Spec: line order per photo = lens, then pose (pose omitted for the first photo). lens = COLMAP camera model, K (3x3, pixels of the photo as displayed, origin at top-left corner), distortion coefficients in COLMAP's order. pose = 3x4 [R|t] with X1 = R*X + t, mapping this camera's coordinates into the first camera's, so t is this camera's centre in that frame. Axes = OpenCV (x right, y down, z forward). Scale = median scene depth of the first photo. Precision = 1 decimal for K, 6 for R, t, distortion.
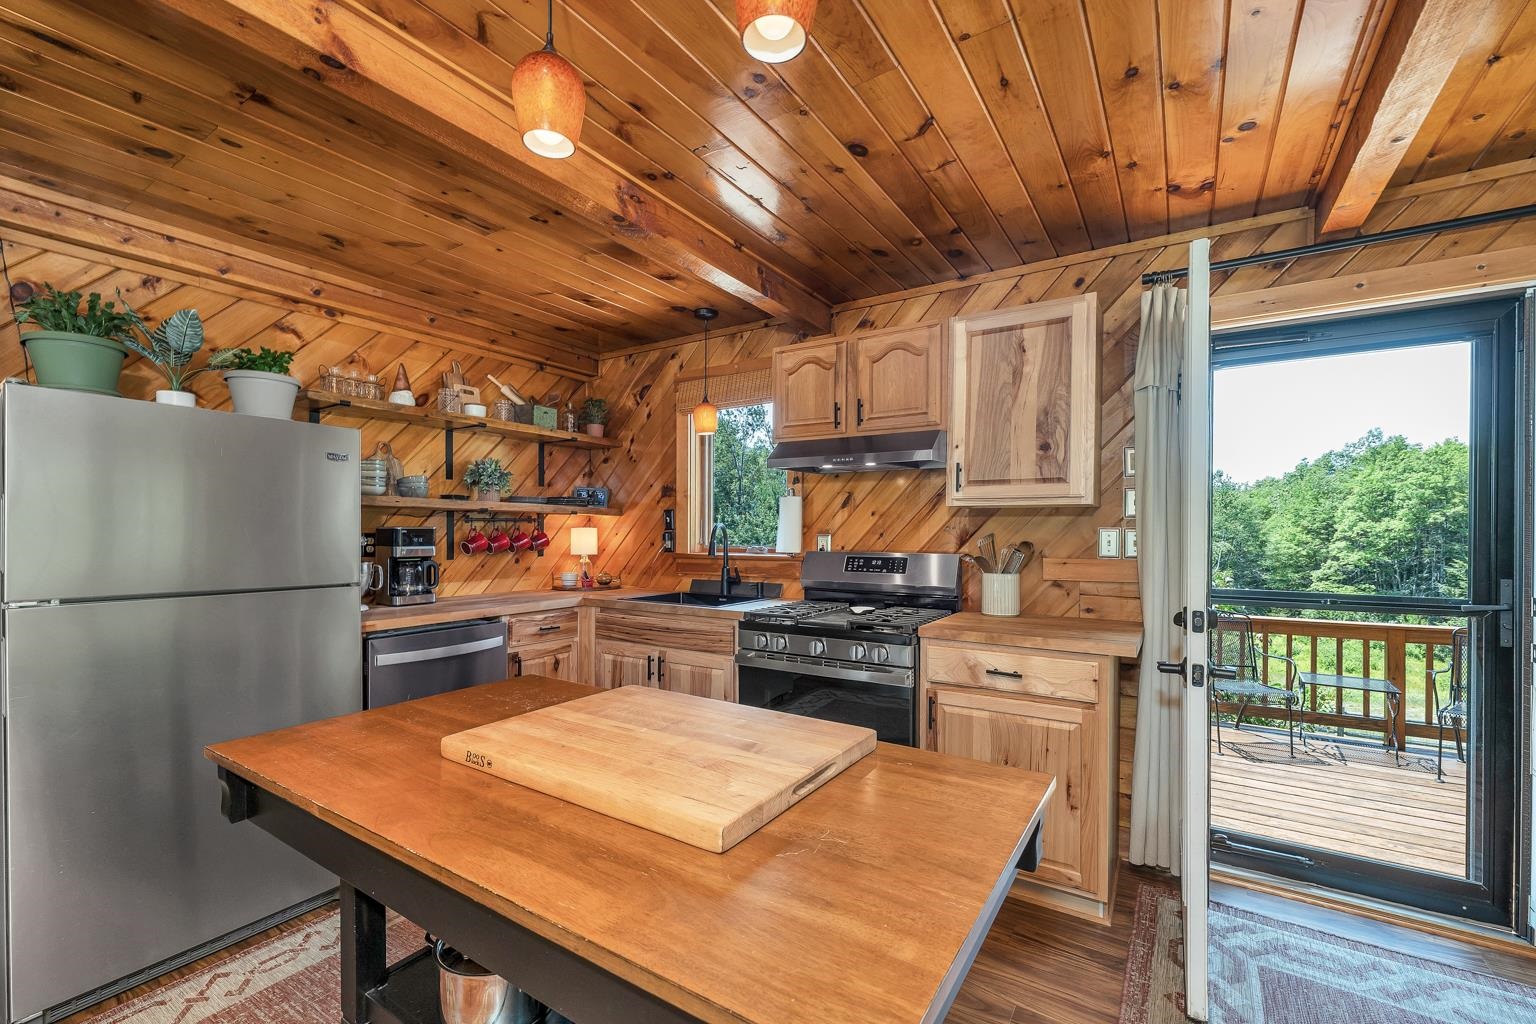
lens RADIAL K [[661.5, 0, 749.7], [0, 661.5, 538.4], [0, 0, 1]] dist [0.002328, 0.000445]
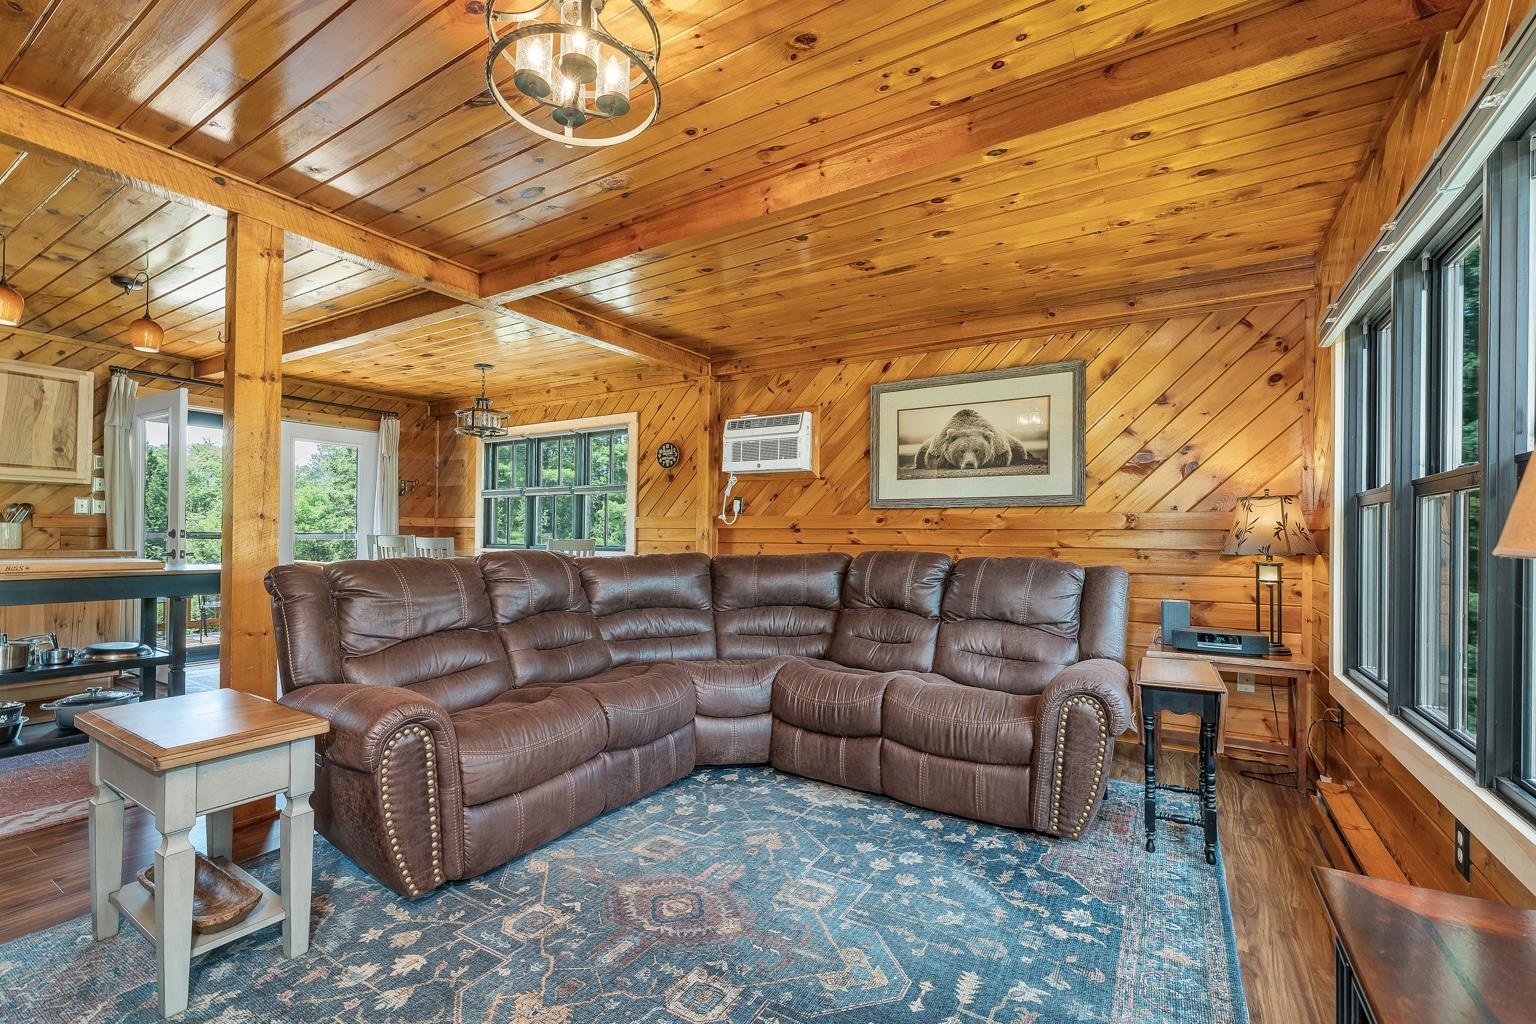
lens RADIAL K [[661.5, 0, 755.0], [0, 661.5, 532.0], [0, 0, 1]] dist [0.002328, 0.000445]
pose [[-0.021005, 0.000070, 0.999779, -1.087064], [-0.002641, 0.999997, -0.000125, 0.061801], [-0.999776, -0.002644, -0.021004, -0.656104]]
